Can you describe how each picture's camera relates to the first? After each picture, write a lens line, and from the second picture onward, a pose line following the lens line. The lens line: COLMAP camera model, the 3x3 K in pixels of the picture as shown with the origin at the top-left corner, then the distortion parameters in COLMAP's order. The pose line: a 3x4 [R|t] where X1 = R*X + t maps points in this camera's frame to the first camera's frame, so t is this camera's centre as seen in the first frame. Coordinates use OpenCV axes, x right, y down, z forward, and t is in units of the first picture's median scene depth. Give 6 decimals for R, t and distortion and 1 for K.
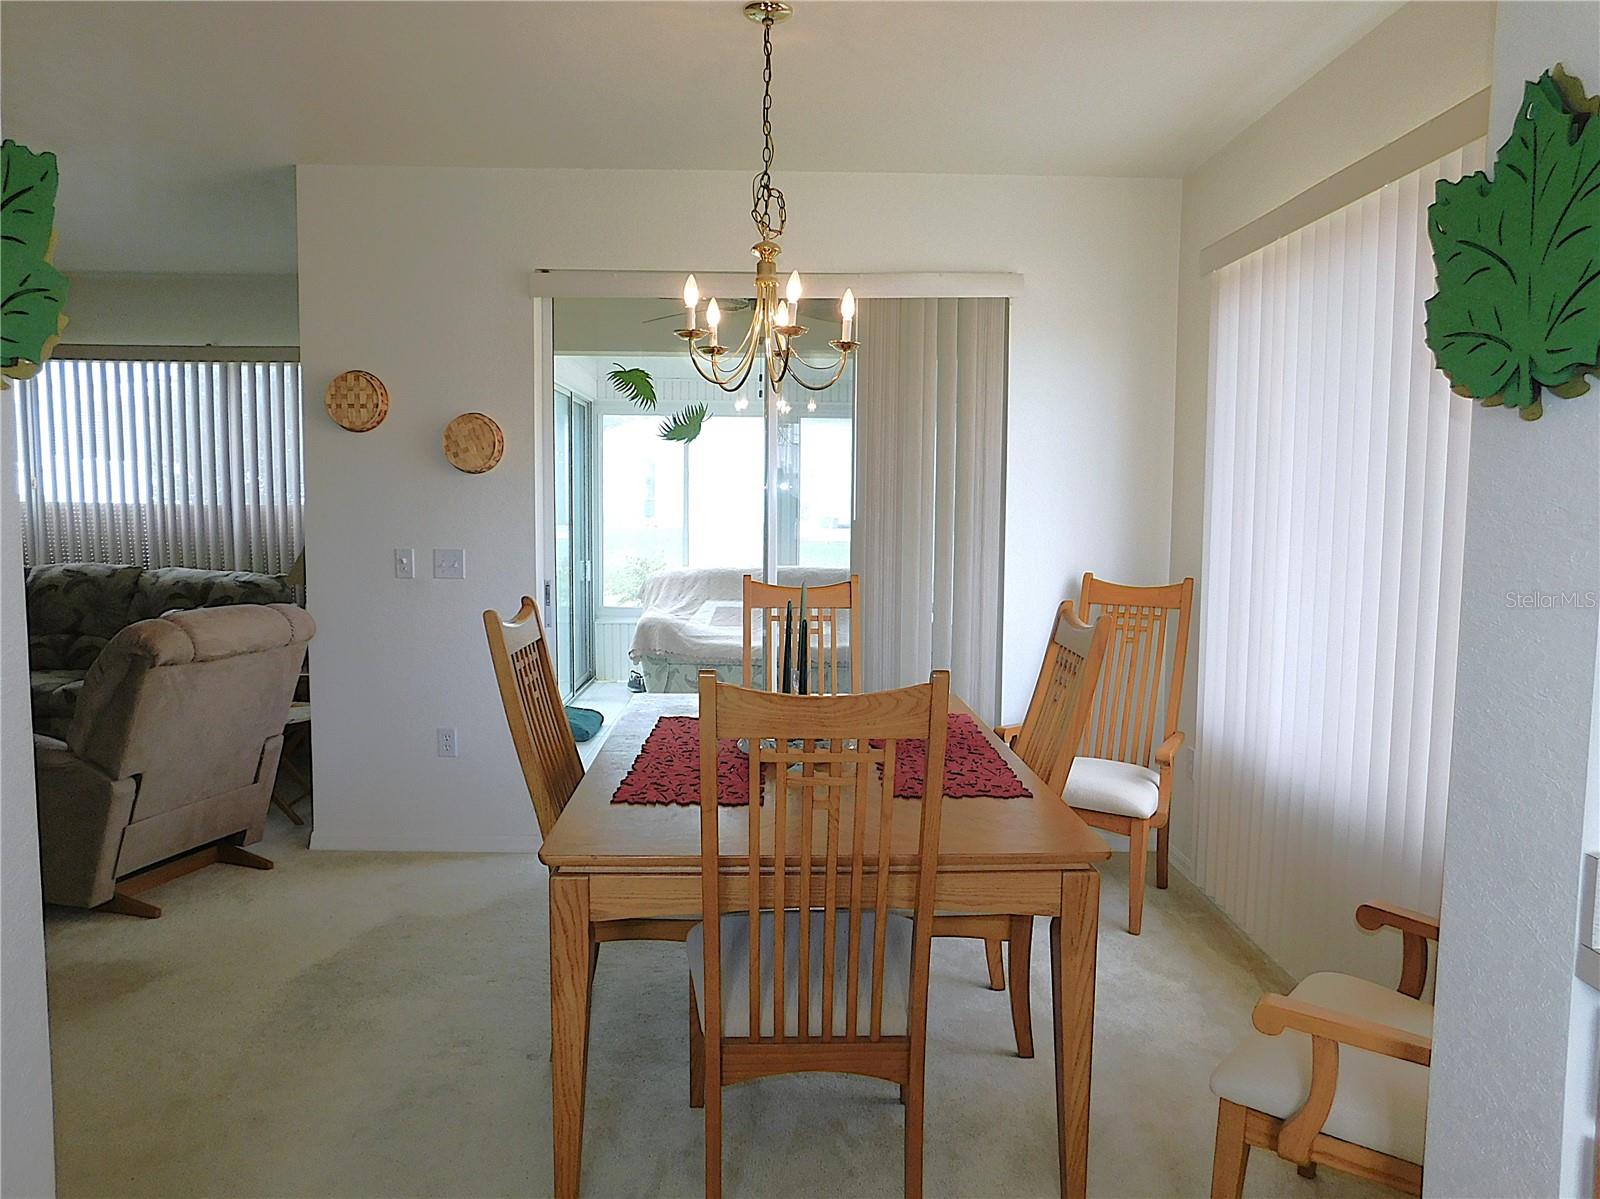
lens RADIAL K [[1088.8, 0, 797.7], [0, 1088.8, 595.3], [0, 0, 1]] dist [-0.056903, 0.038692]
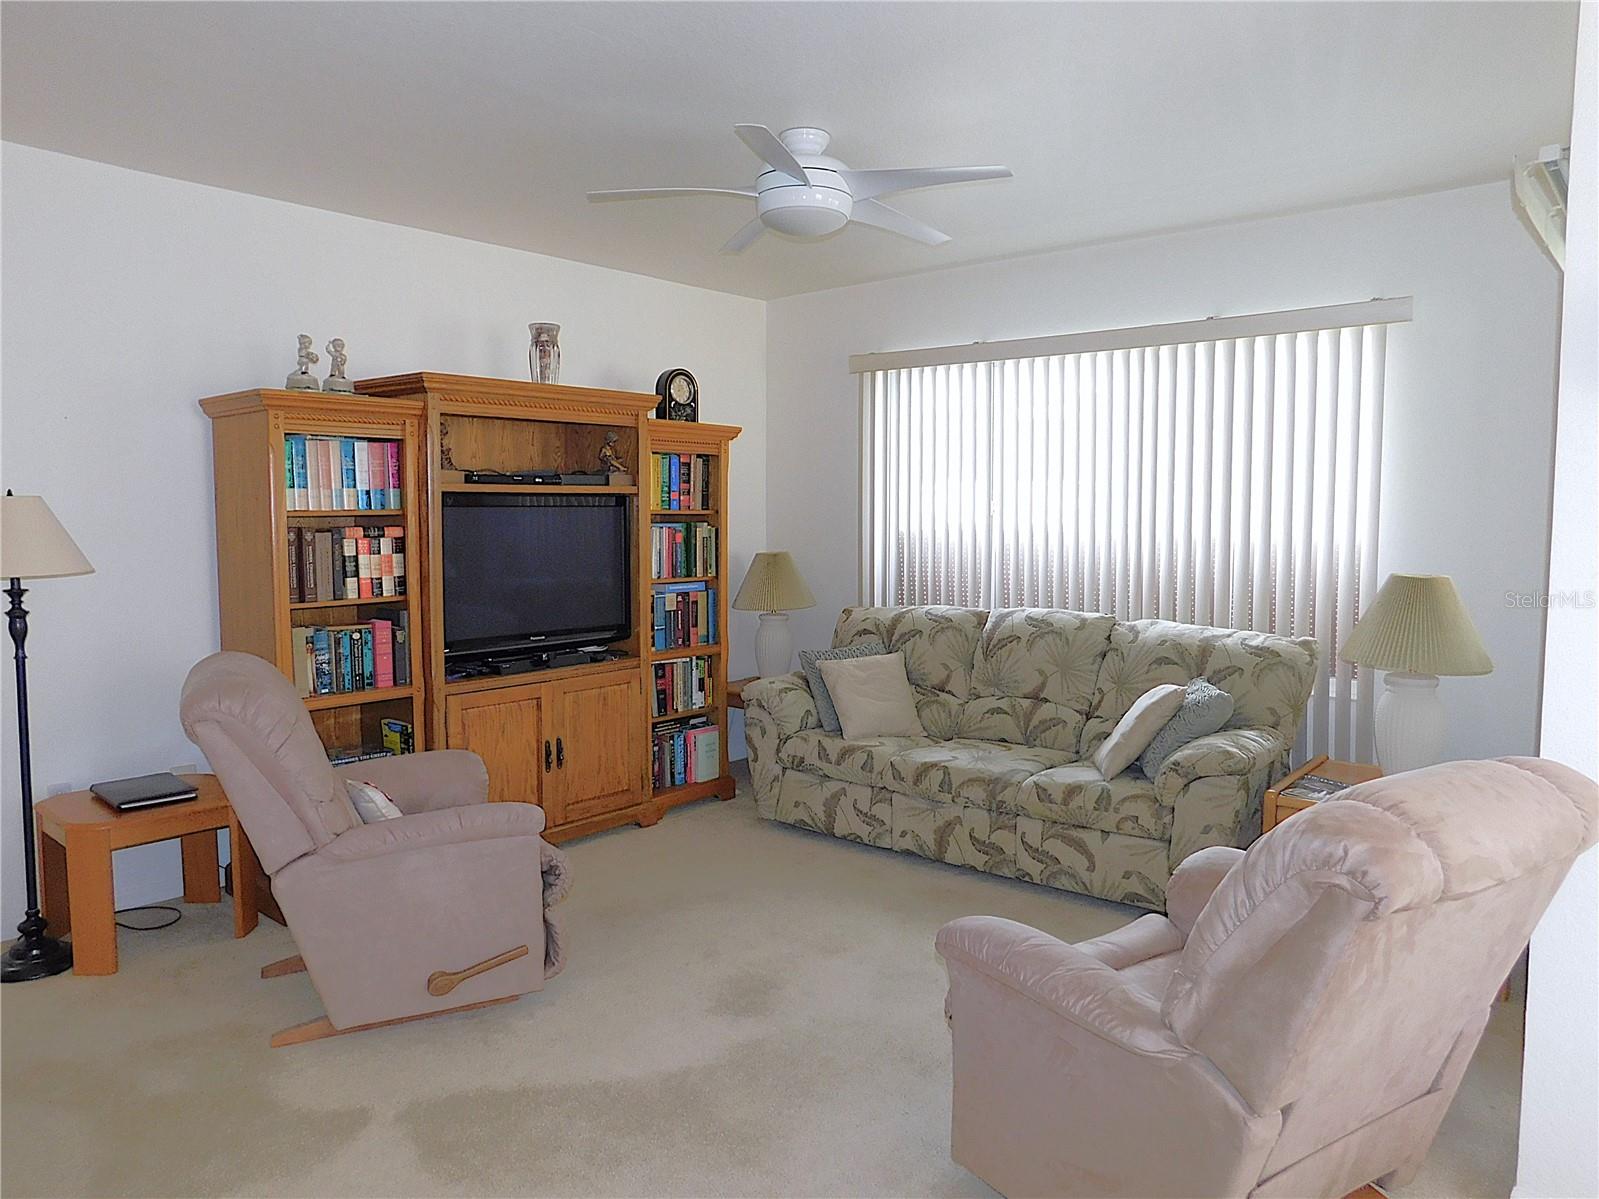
lens RADIAL K [[1088.1, 0, 798.0], [0, 1088.1, 596.0], [0, 0, 1]] dist [-0.056903, 0.038692]
pose [[0.746264, 0.037477, -0.664594, -0.276103], [-0.047867, 0.998850, 0.002578, -0.033374], [0.663927, 0.029888, 0.747200, 0.281142]]
